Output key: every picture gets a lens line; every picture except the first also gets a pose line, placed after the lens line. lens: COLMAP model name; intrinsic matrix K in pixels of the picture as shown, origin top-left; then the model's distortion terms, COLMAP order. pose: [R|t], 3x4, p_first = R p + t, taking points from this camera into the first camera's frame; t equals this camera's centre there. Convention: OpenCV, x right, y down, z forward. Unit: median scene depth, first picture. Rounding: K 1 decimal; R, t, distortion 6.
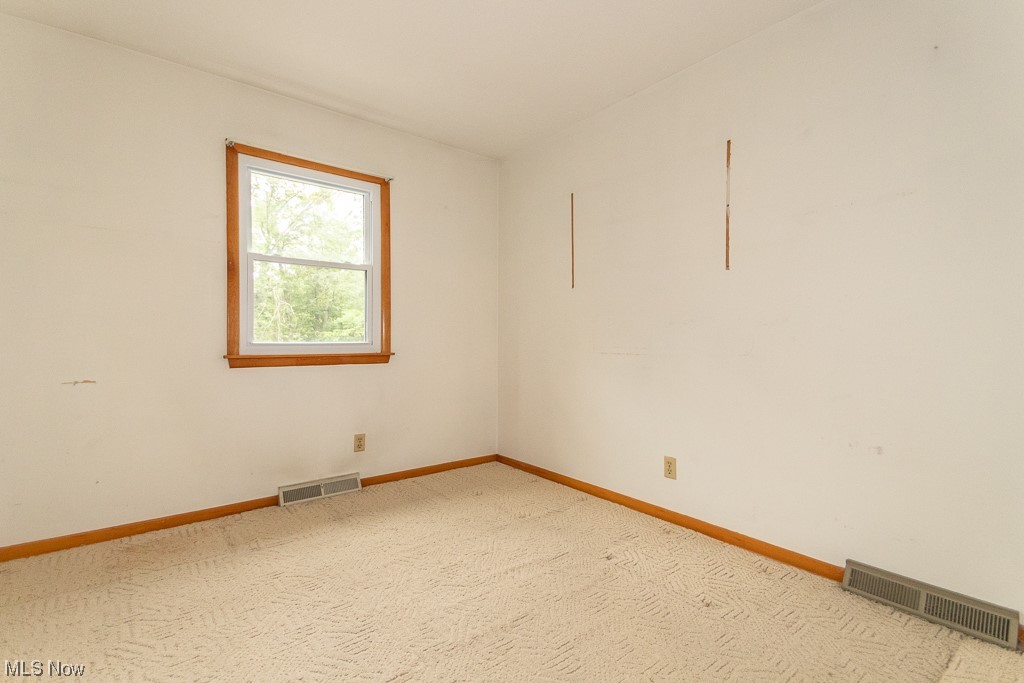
lens RADIAL K [[433.1, 0, 513.8], [0, 433.1, 343.0], [0, 0, 1]] dist [0.011299, -0.000013]
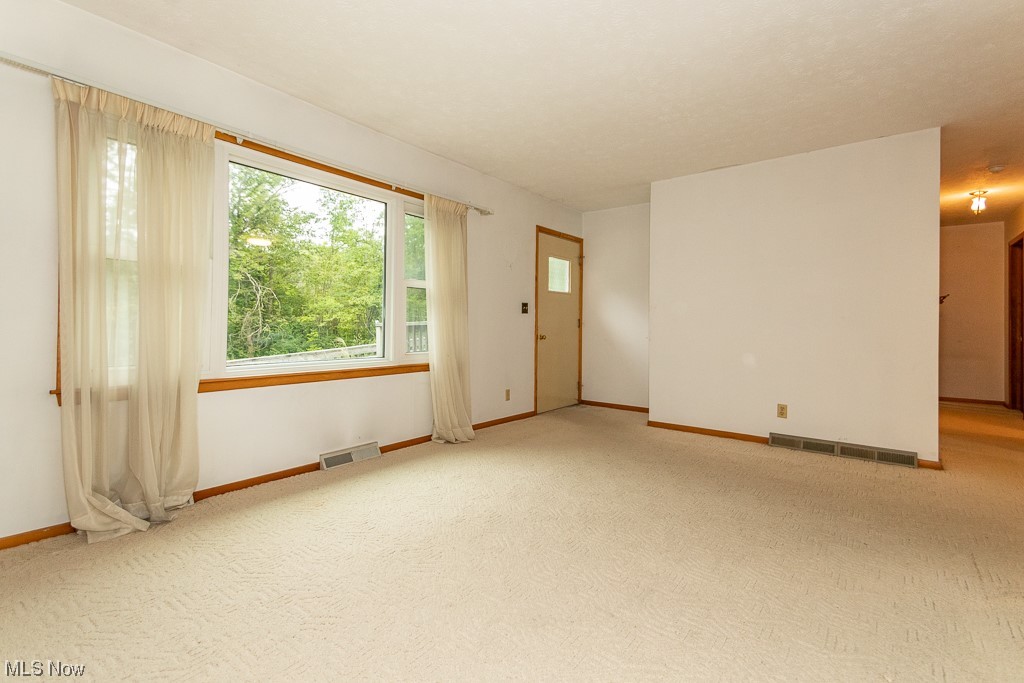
lens RADIAL K [[471.2, 0, 502.9], [0, 471.2, 334.8], [0, 0, 1]] dist [0.064362, -0.012850]
pose [[0.970724, 0.005398, 0.240136, -0.368362], [-0.009500, 0.999828, 0.015929, -0.010183], [-0.240009, -0.017744, 0.970609, -0.334058]]
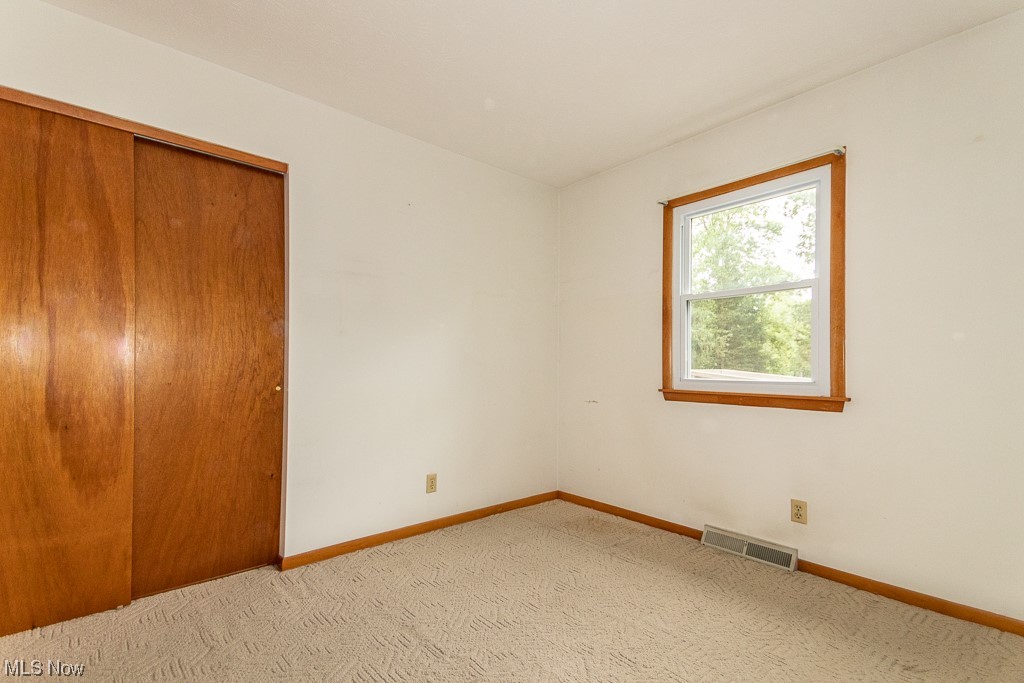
lens RADIAL K [[471.2, 0, 528.8], [0, 471.2, 363.2], [0, 0, 1]] dist [0.064362, -0.012850]
pose [[0.094950, -0.003007, -0.995477, 0.503918], [-0.010822, 0.999933, -0.004053, -0.027872], [0.995423, 0.011157, 0.094912, 0.480630]]
